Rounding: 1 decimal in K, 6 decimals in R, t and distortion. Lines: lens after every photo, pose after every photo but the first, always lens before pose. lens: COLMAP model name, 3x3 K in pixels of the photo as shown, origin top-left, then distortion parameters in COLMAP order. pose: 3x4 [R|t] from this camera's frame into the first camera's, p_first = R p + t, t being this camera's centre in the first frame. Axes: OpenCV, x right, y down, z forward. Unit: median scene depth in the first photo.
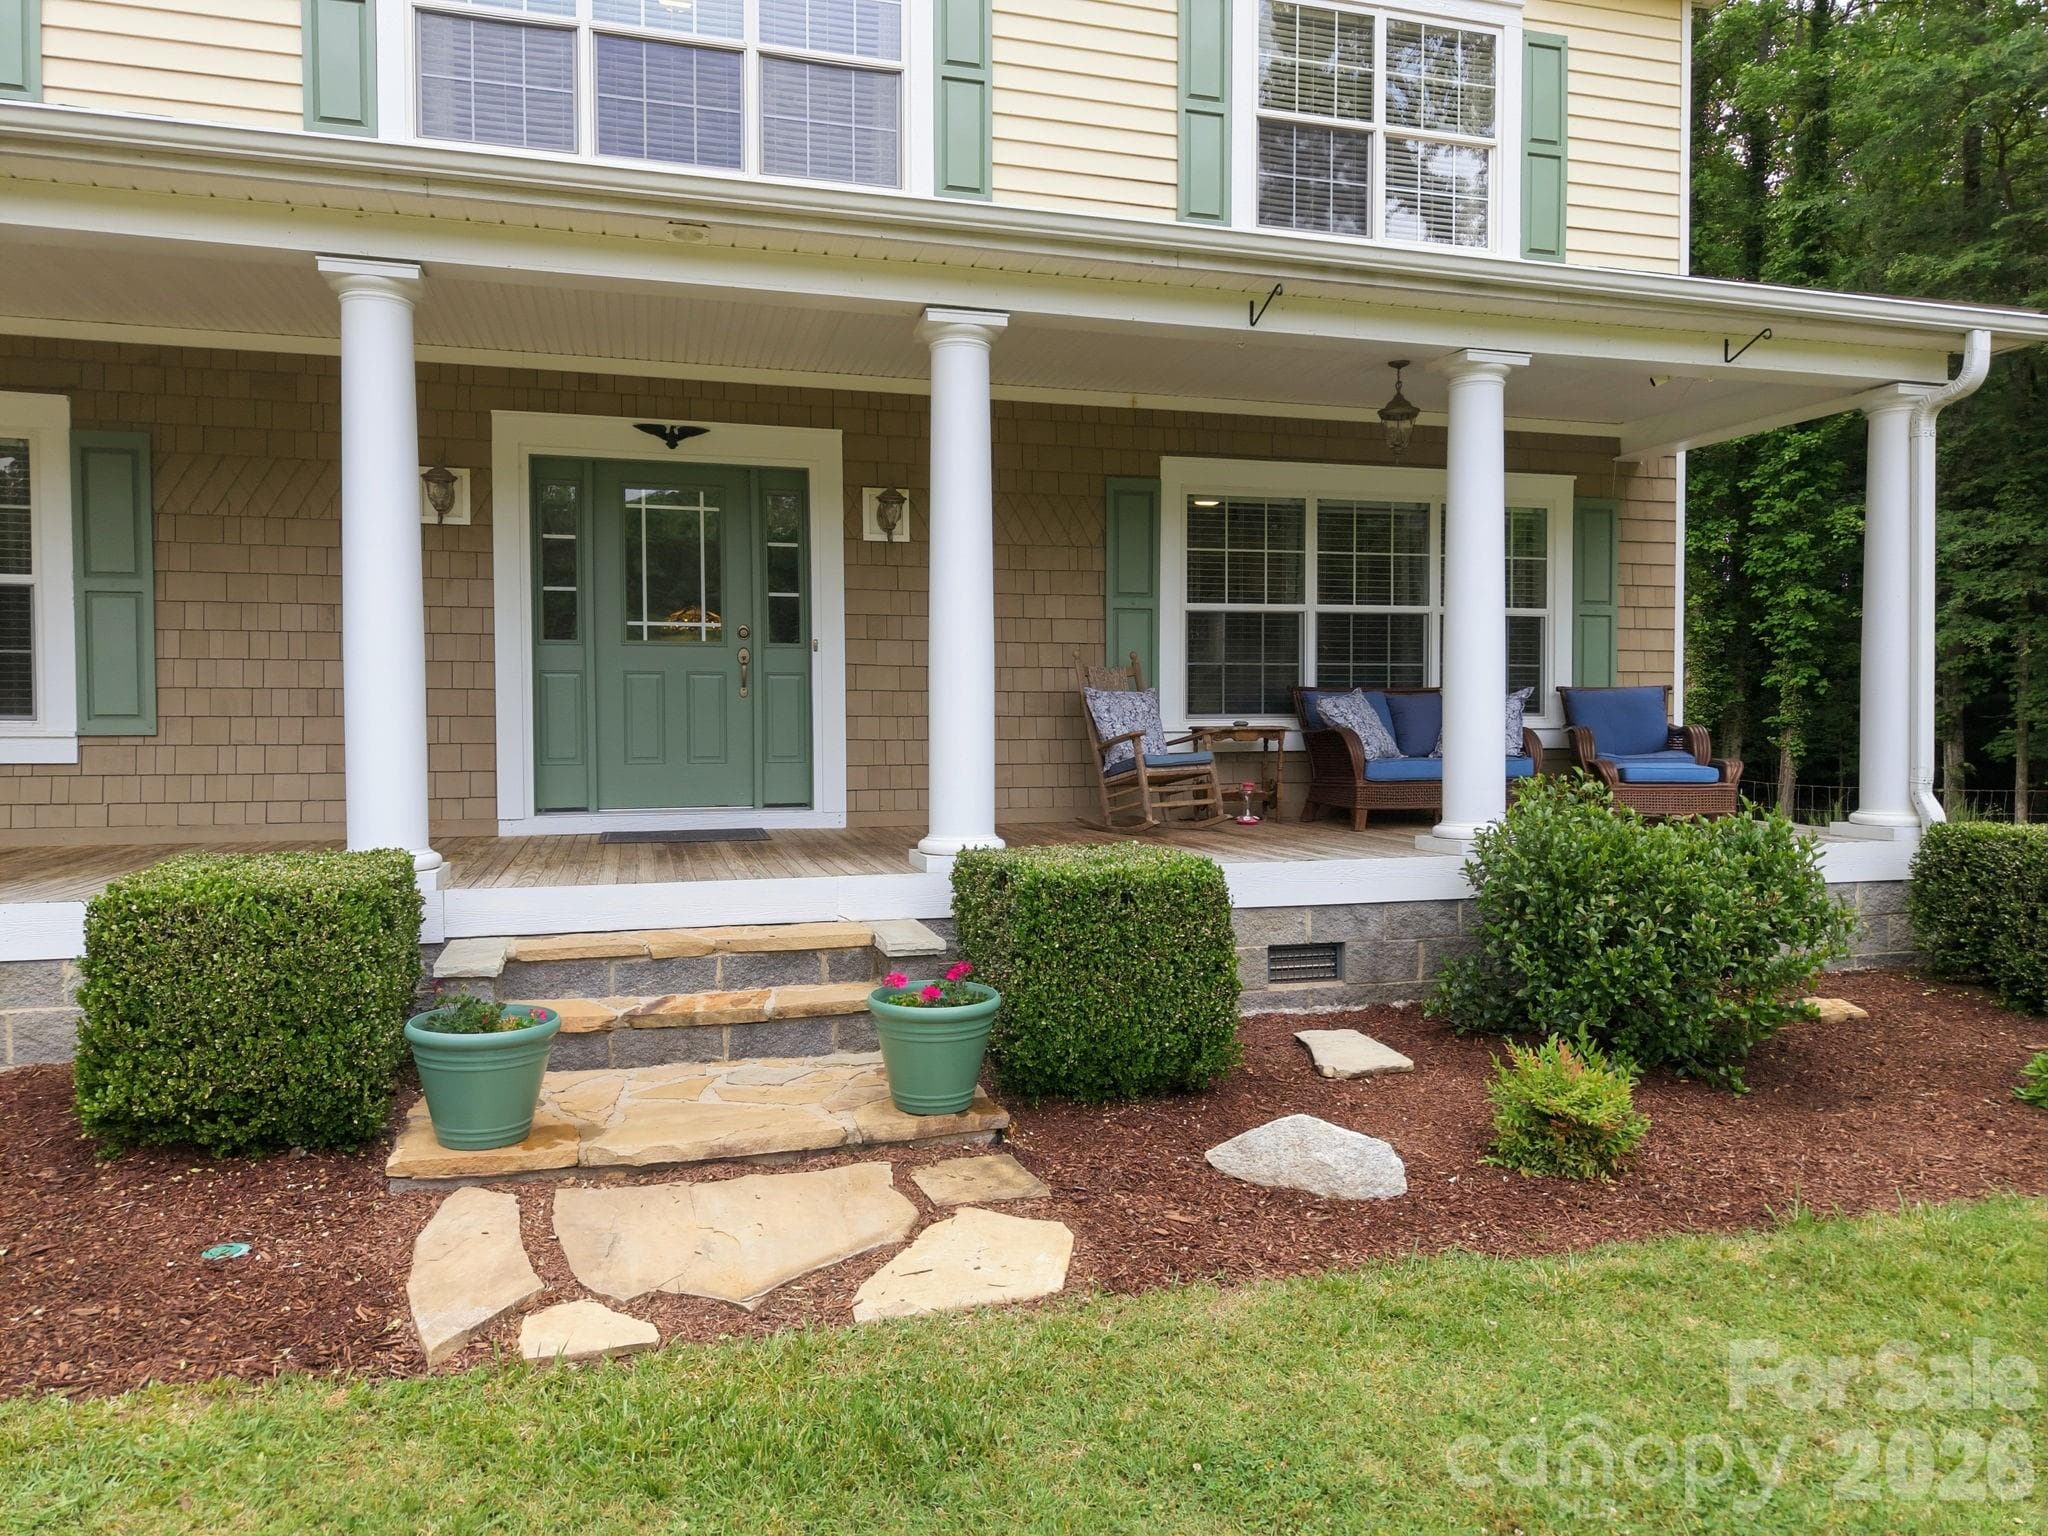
lens RADIAL K [[1298.9, 0, 991.3], [0, 1298.9, 762.5], [0, 0, 1]] dist [0.004015, 0.000332]
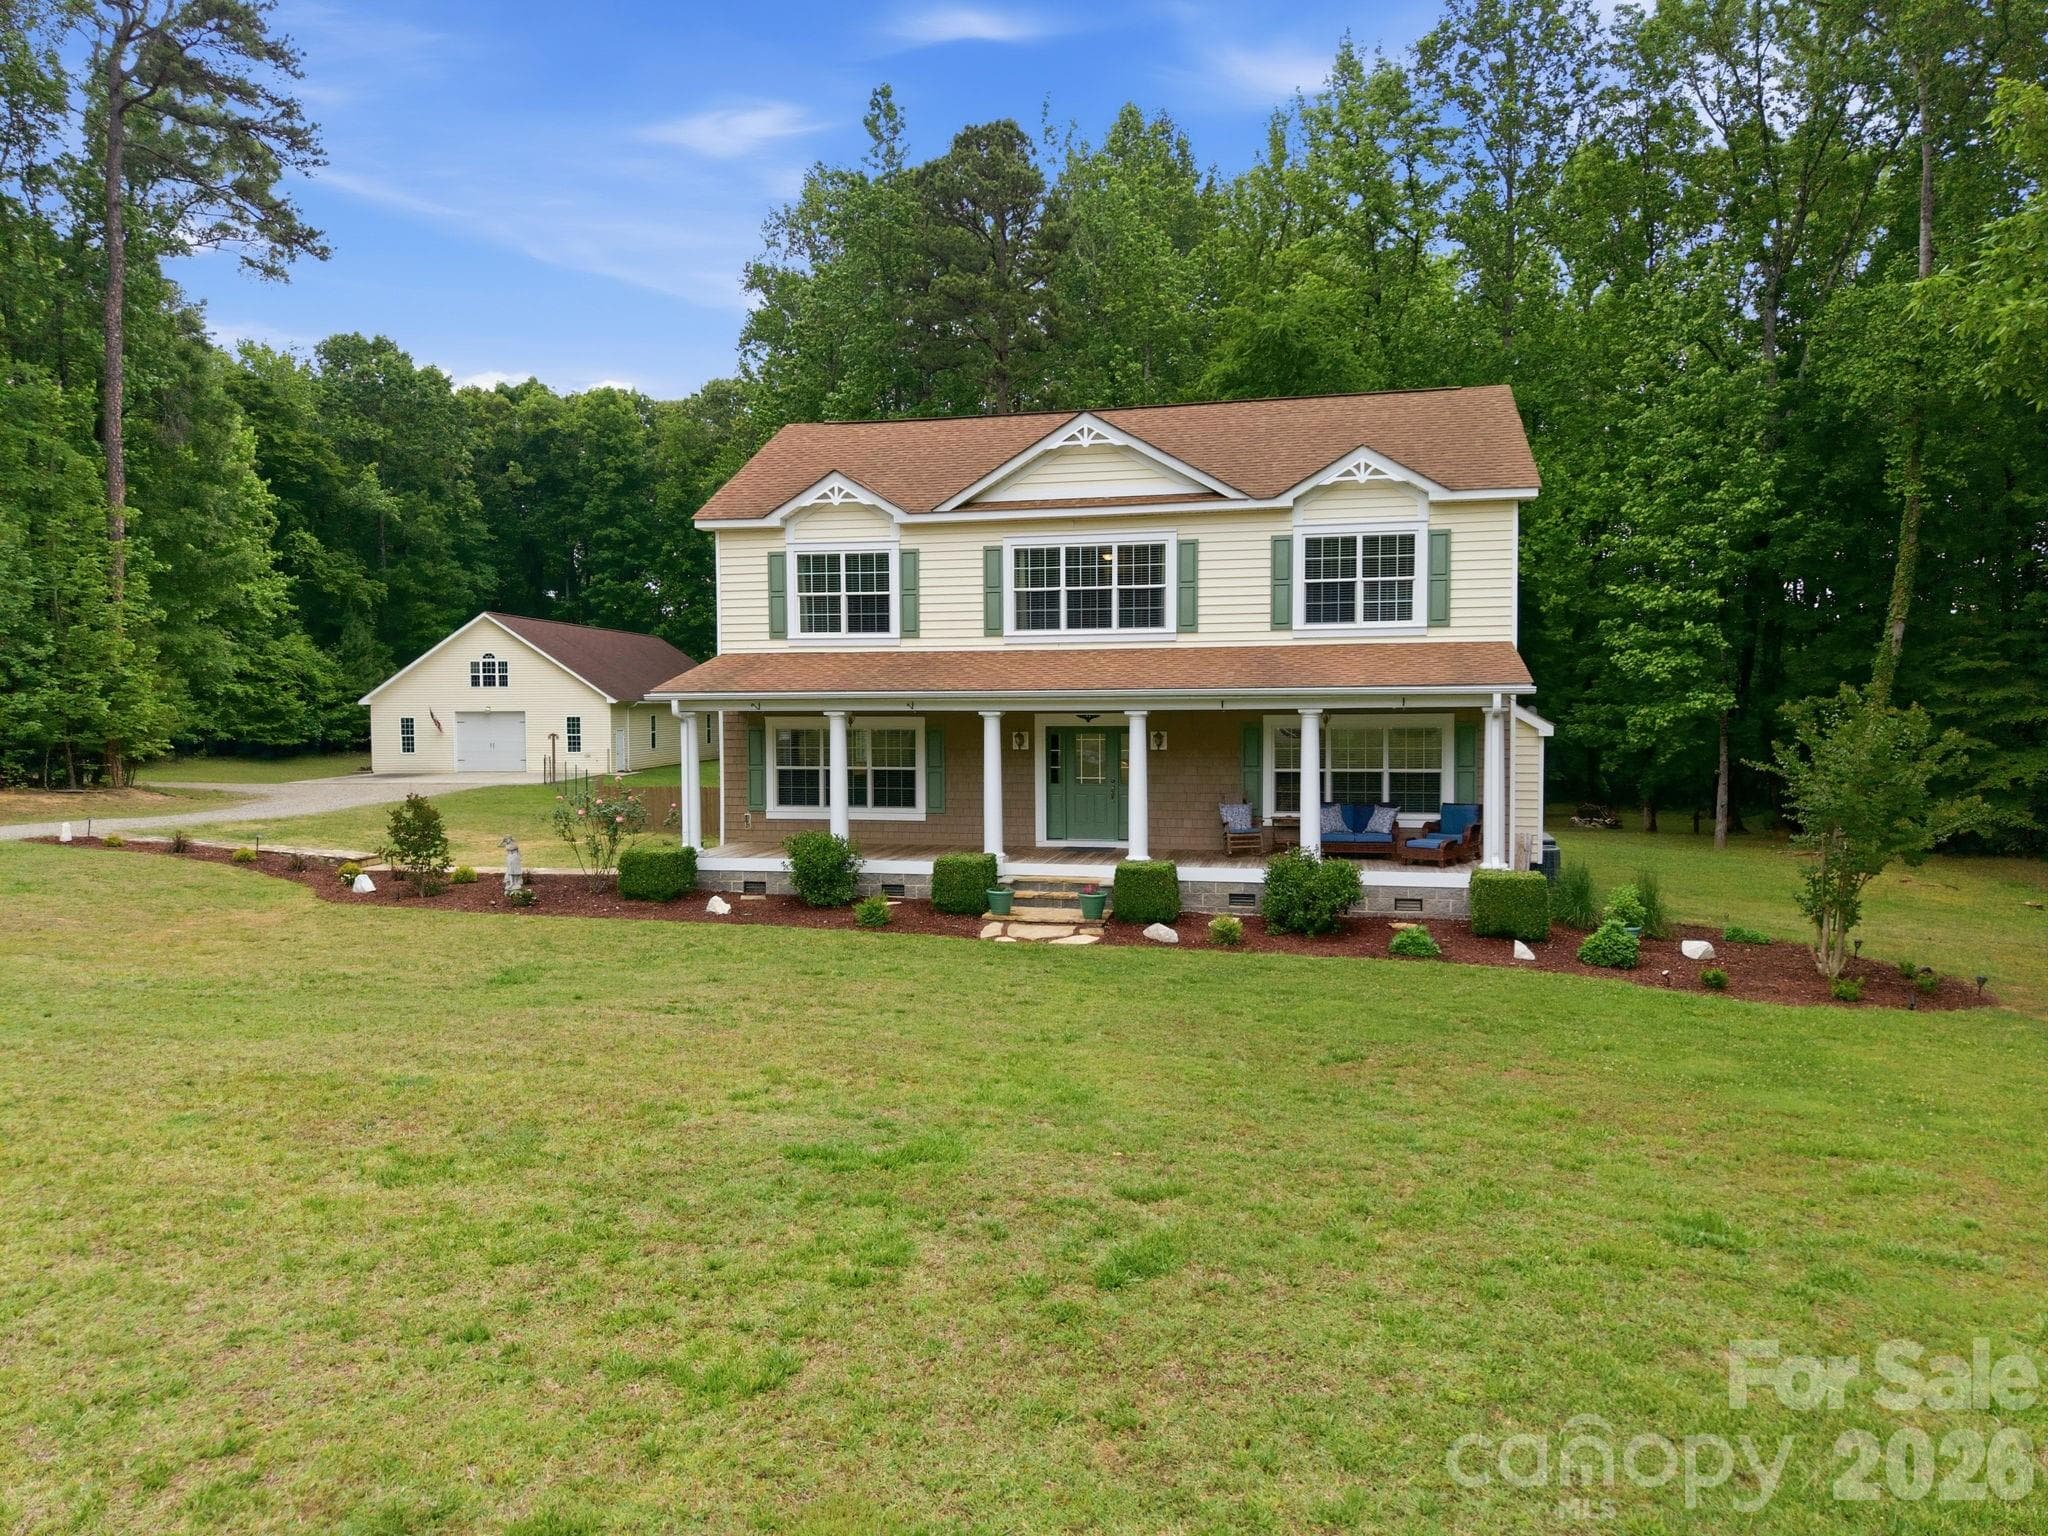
lens RADIAL K [[1070.8, 0, 1068.2], [0, 1070.8, 759.7], [0, 0, 1]] dist [0.031122, -0.000518]
pose [[0.899134, 0.011161, -0.437531, 0.986264], [-0.012565, 0.999921, -0.000315, -0.183162], [0.437493, 0.005780, 0.899203, -1.557775]]
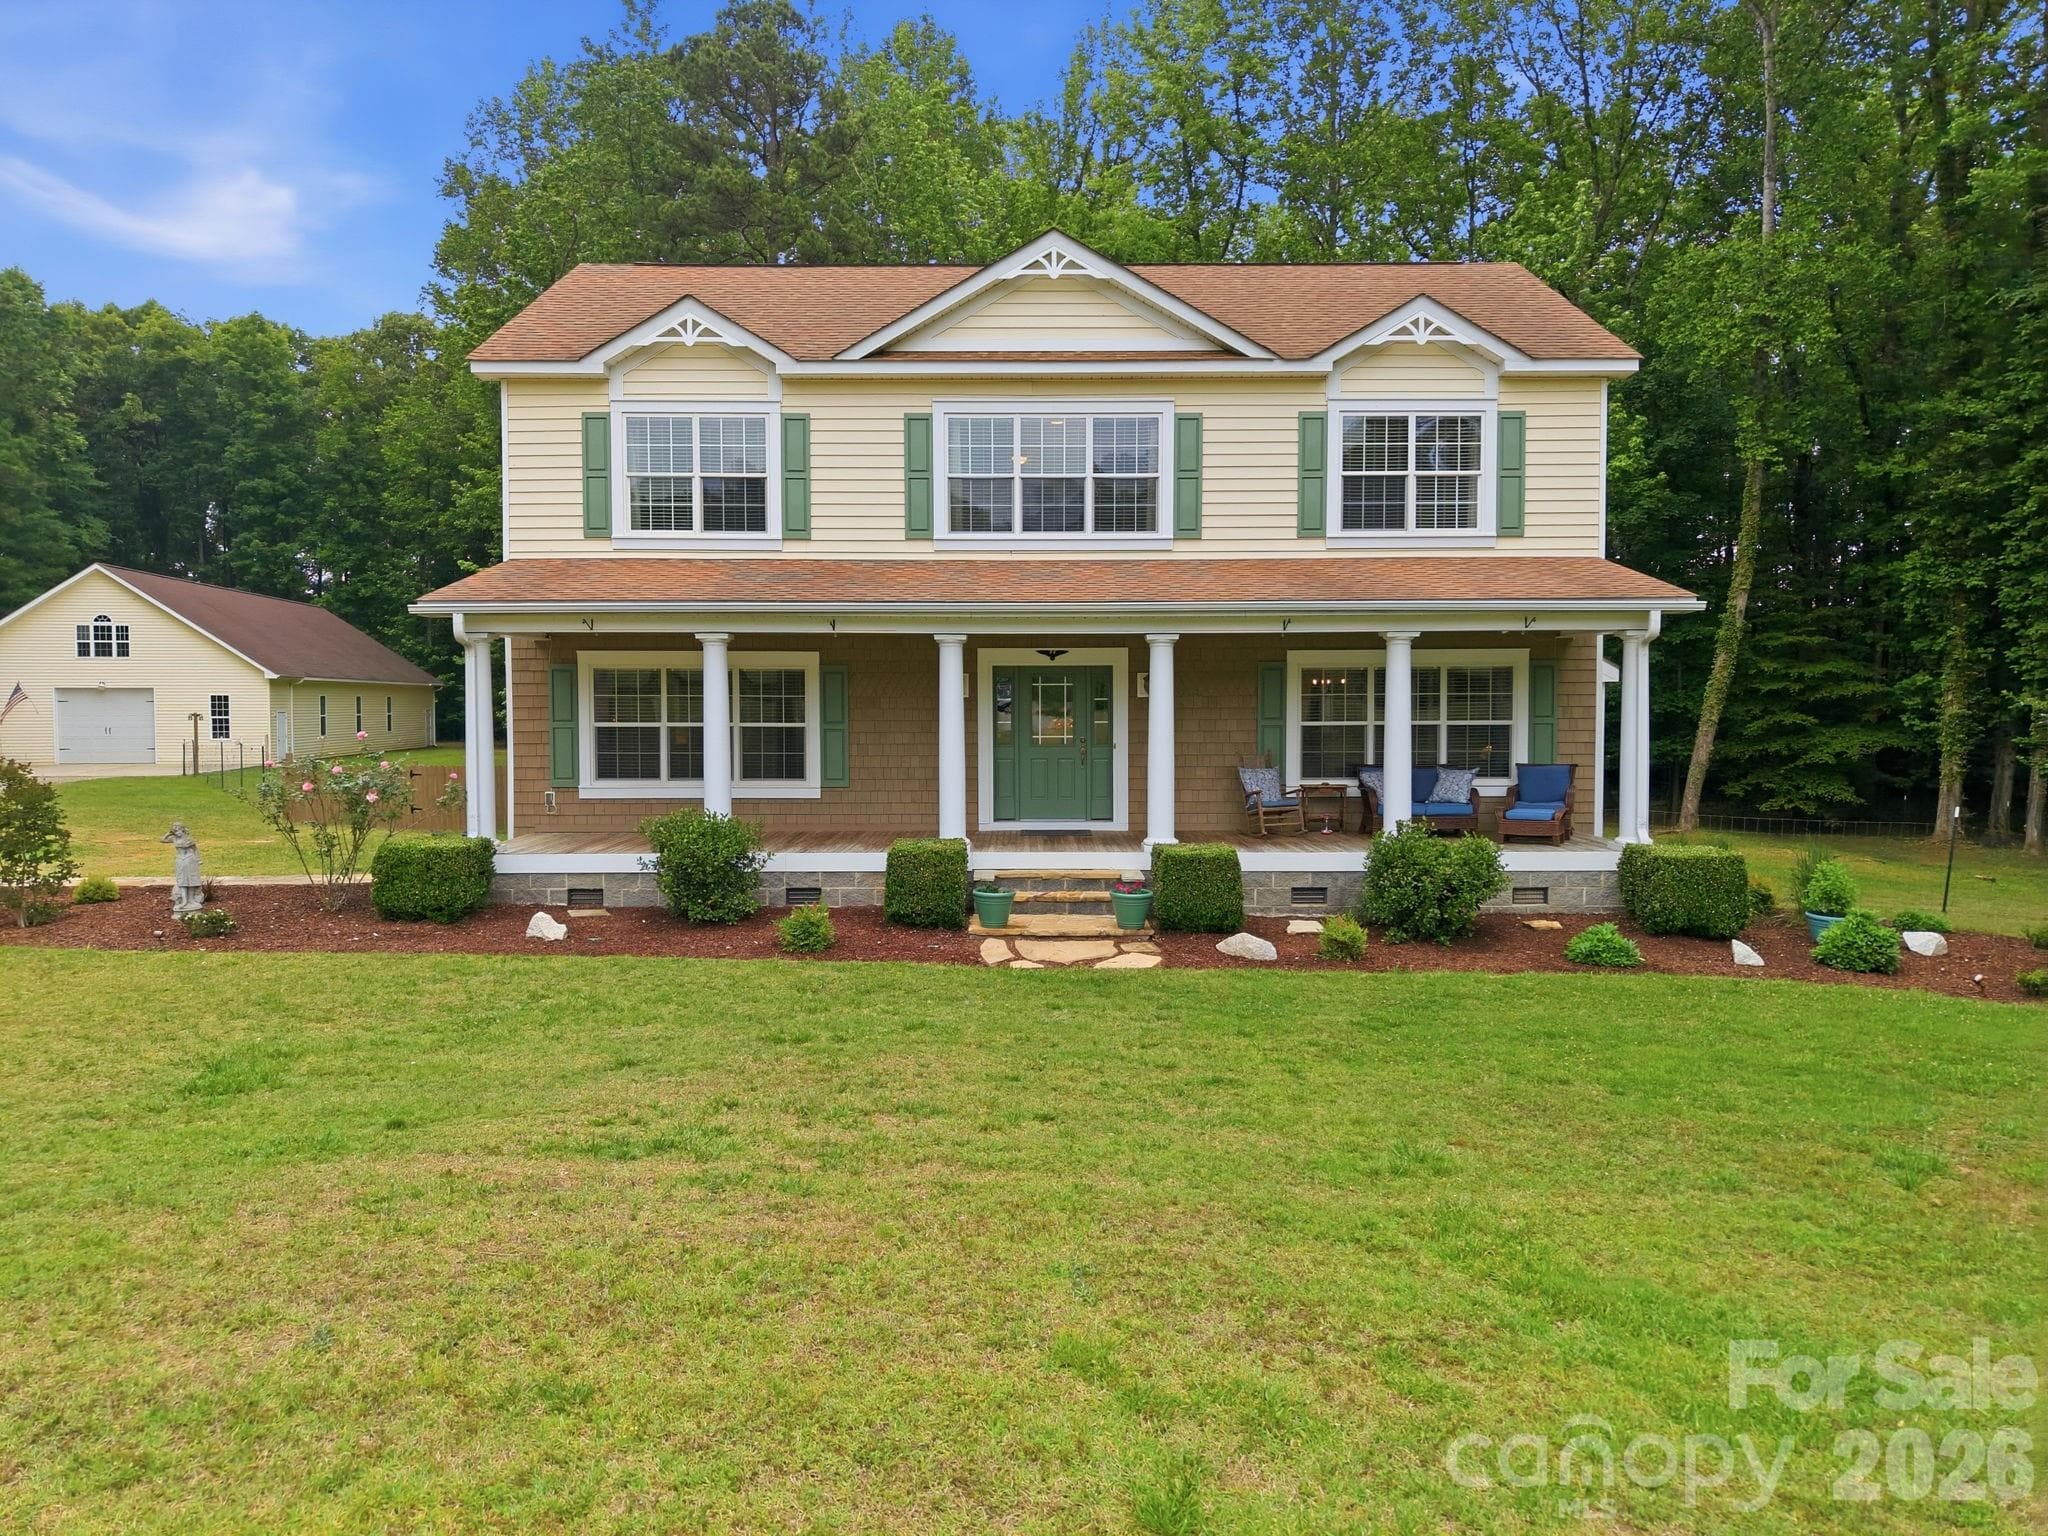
lens RADIAL K [[1152.3, 0, 1021.7], [0, 1152.3, 756.7], [0, 0, 1]] dist [0.005011, 0.003498]
pose [[0.963223, 0.008224, -0.268577, 0.287422], [-0.007606, 0.999965, 0.003341, -0.097038], [0.268595, -0.001175, 0.963252, -1.119178]]
